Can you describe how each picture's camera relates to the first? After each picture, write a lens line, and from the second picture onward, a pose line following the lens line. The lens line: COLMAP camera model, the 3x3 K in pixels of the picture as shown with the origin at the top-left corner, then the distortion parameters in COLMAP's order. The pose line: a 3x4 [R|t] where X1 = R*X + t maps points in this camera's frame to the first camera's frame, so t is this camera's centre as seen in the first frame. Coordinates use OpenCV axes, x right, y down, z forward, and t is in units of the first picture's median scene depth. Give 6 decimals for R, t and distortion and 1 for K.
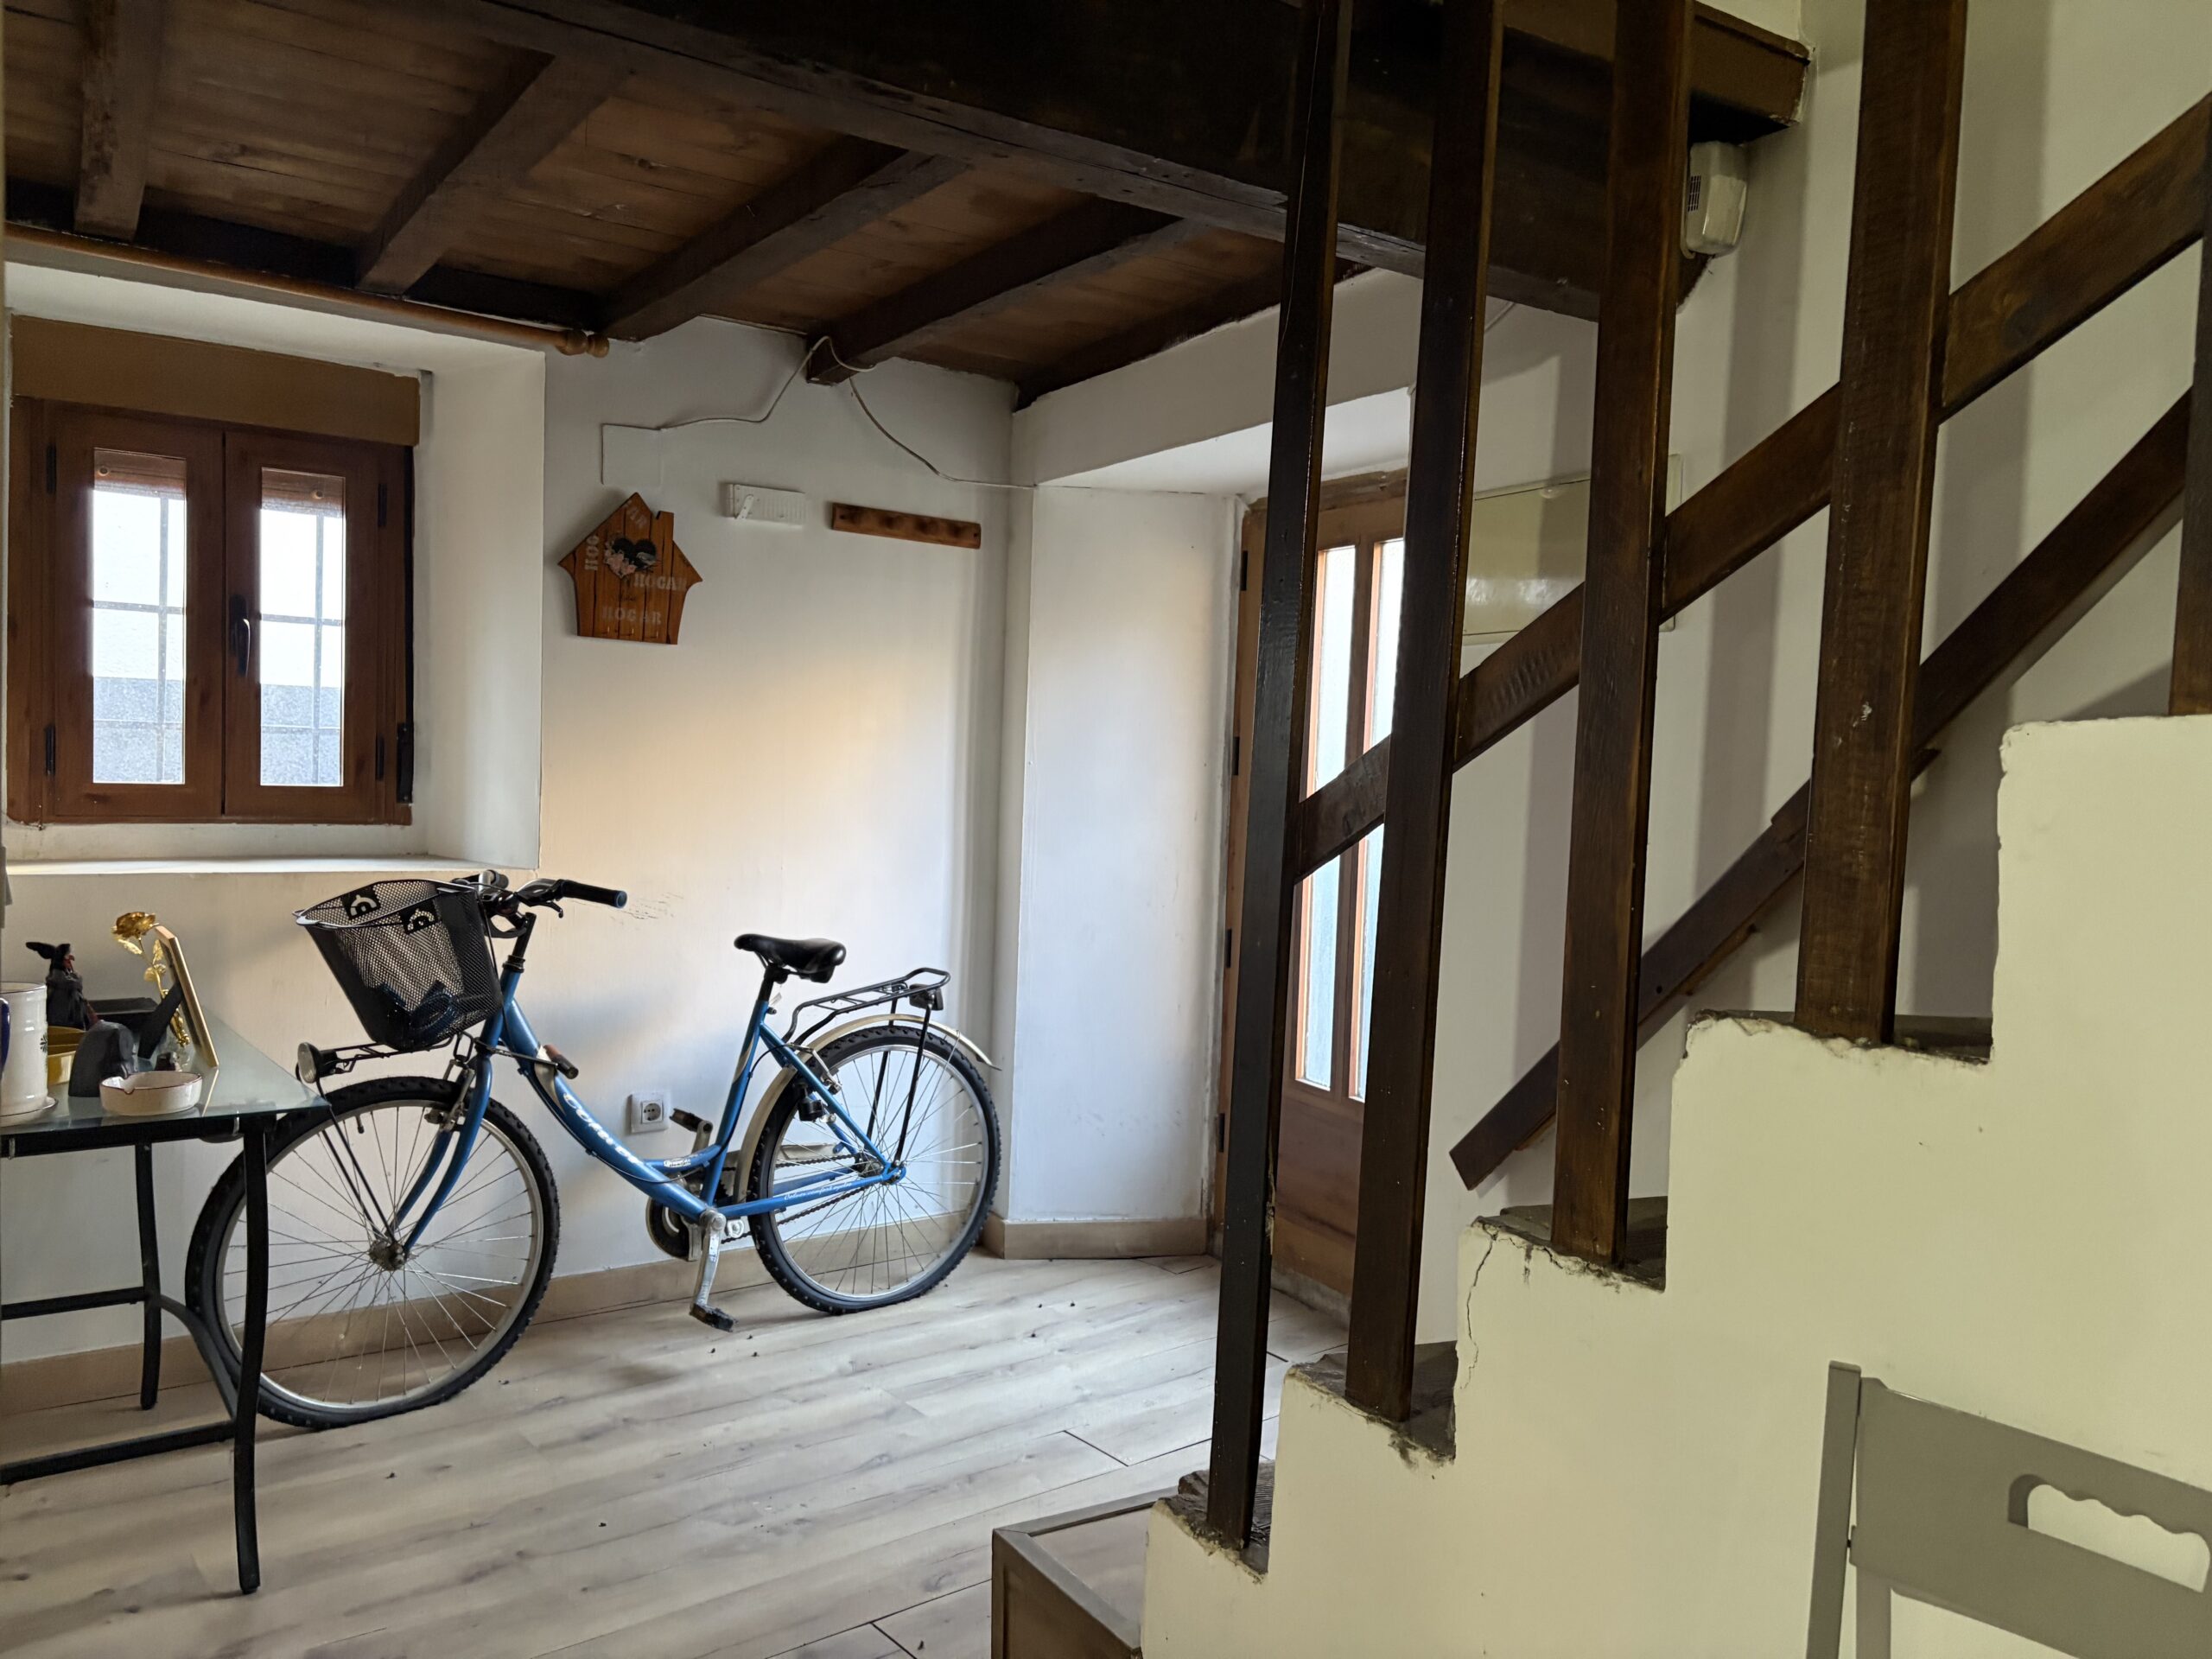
lens RADIAL K [[1651.7, 0, 1109.5], [0, 1651.7, 821.0], [0, 0, 1]] dist [0.175383, -0.515344]
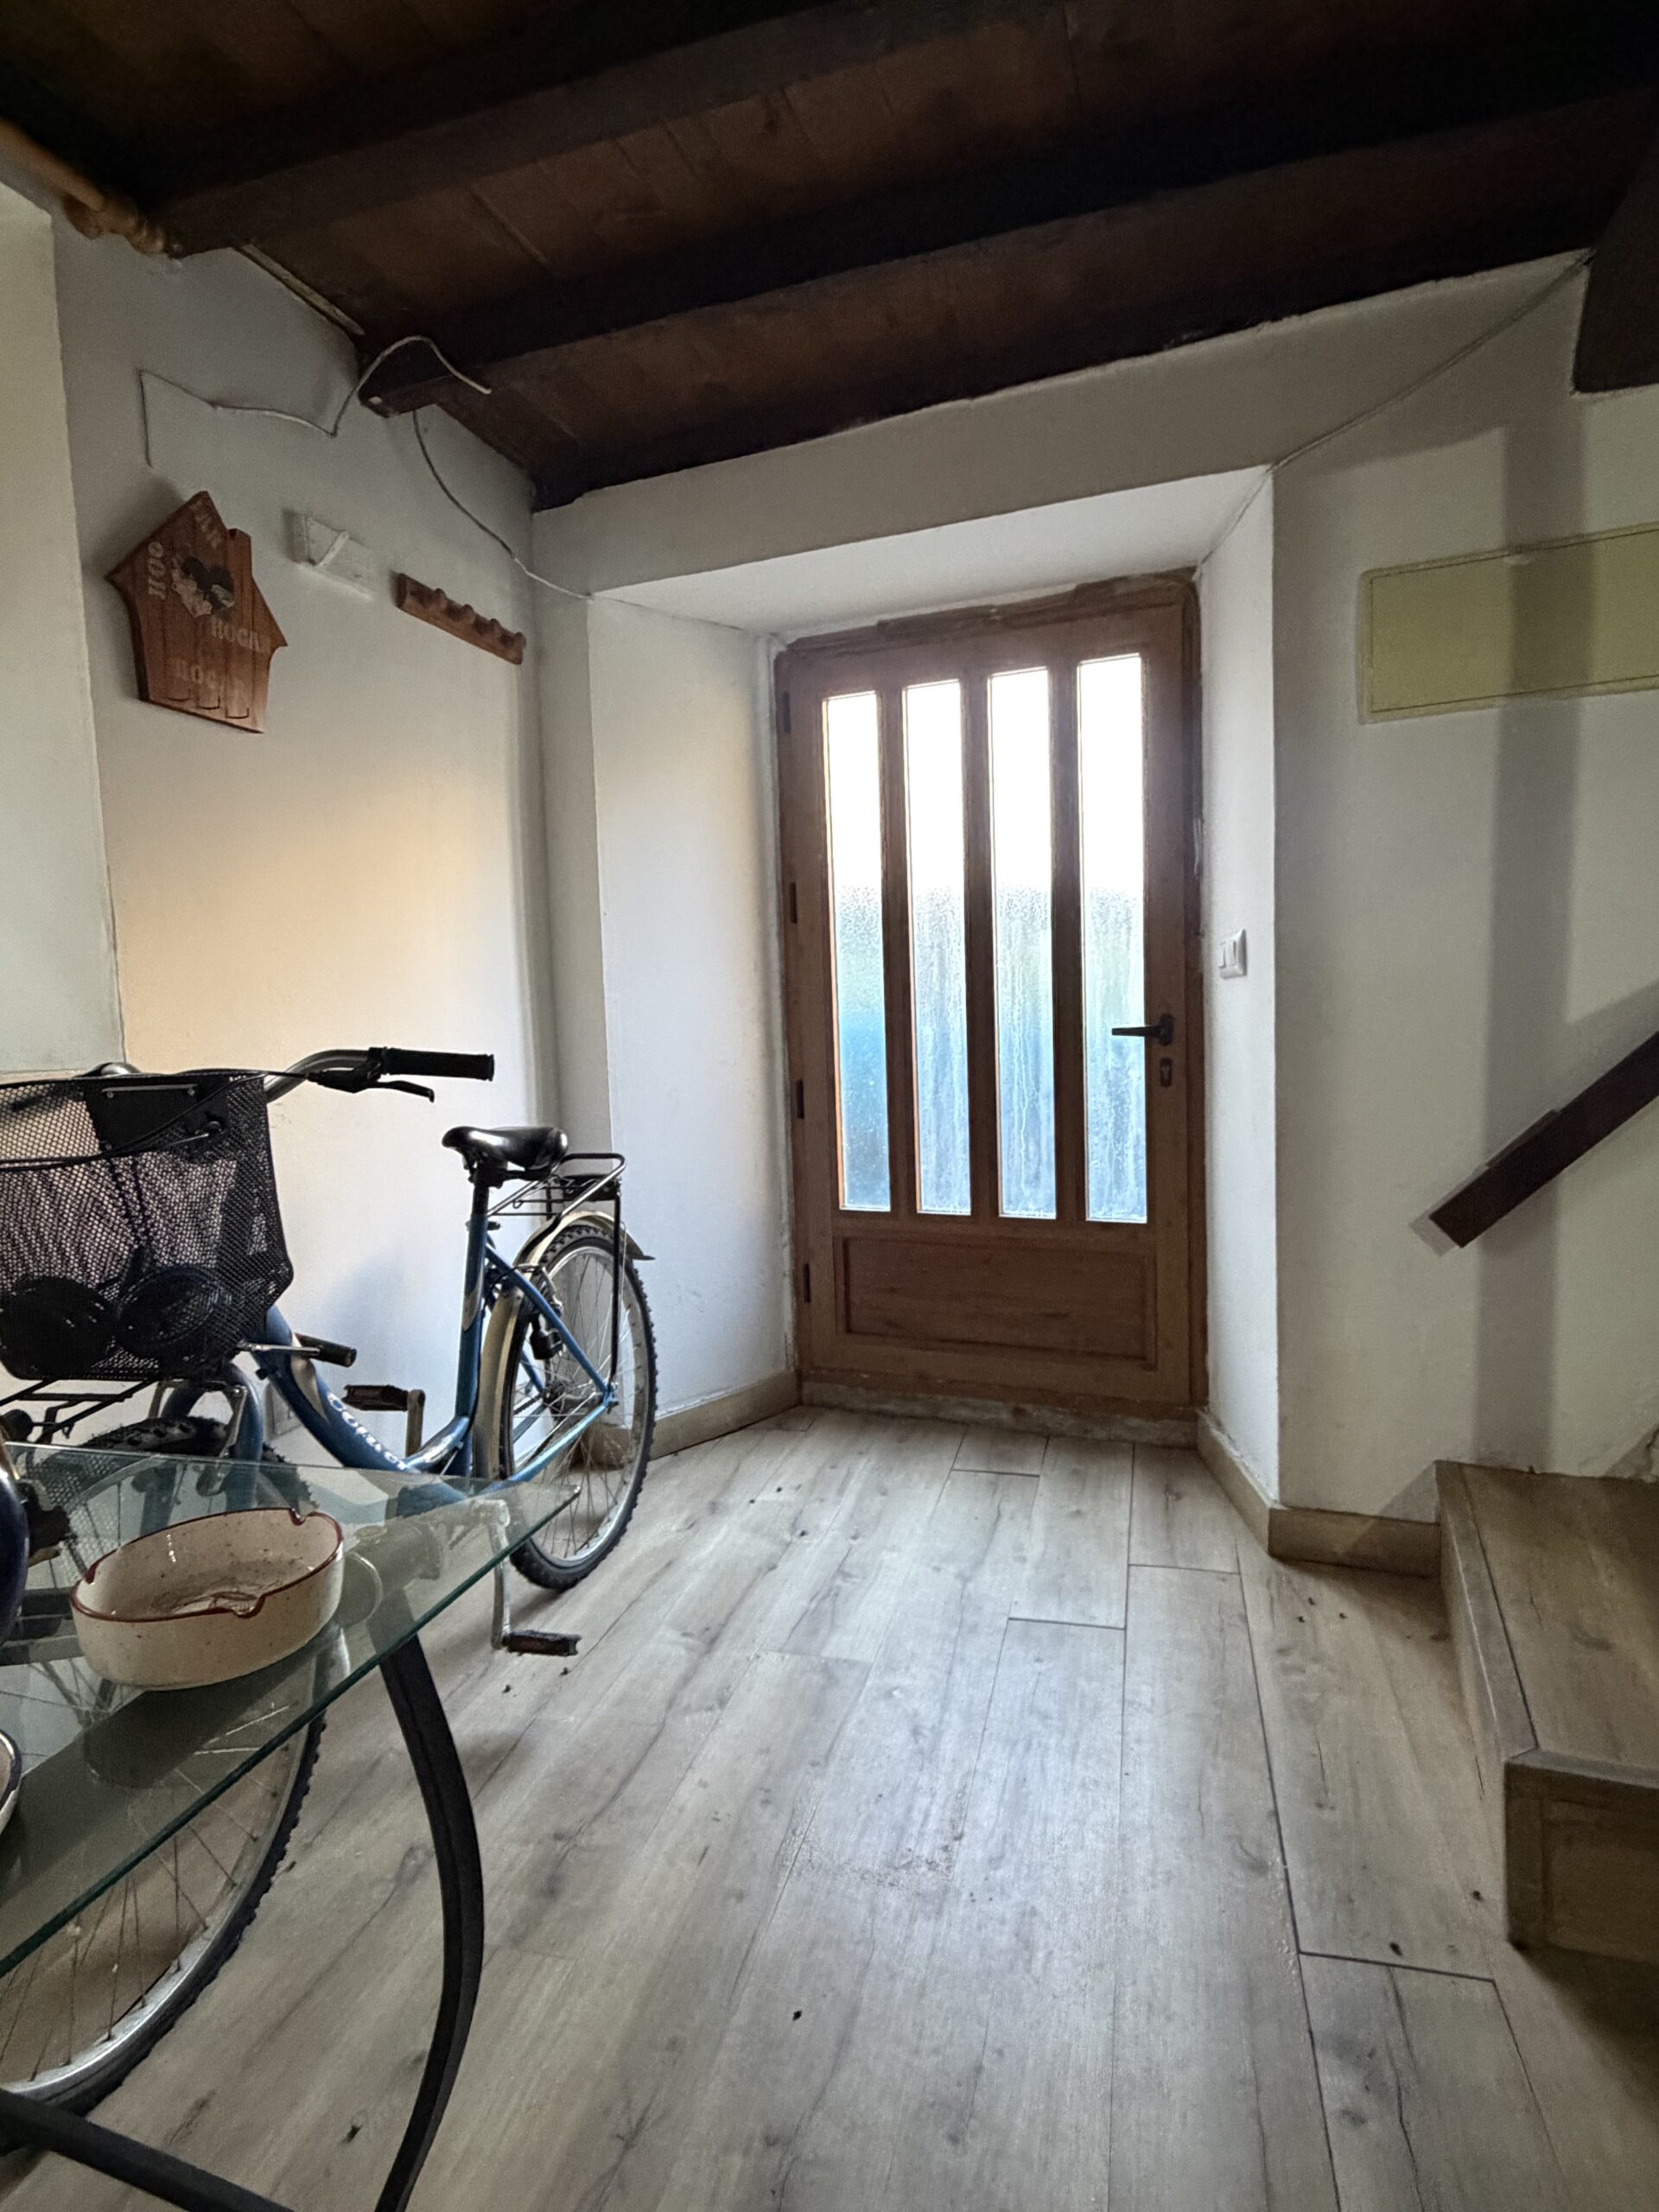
lens RADIAL K [[1226.6, 0, 845.3], [0, 1226.6, 1086.3], [0, 0, 1]] dist [0.002960, 0.001310]
pose [[0.801071, -0.106398, 0.589037, -0.378742], [0.086869, 0.994322, 0.061465, 0.030021], [-0.592233, 0.001931, 0.805765, 0.441725]]
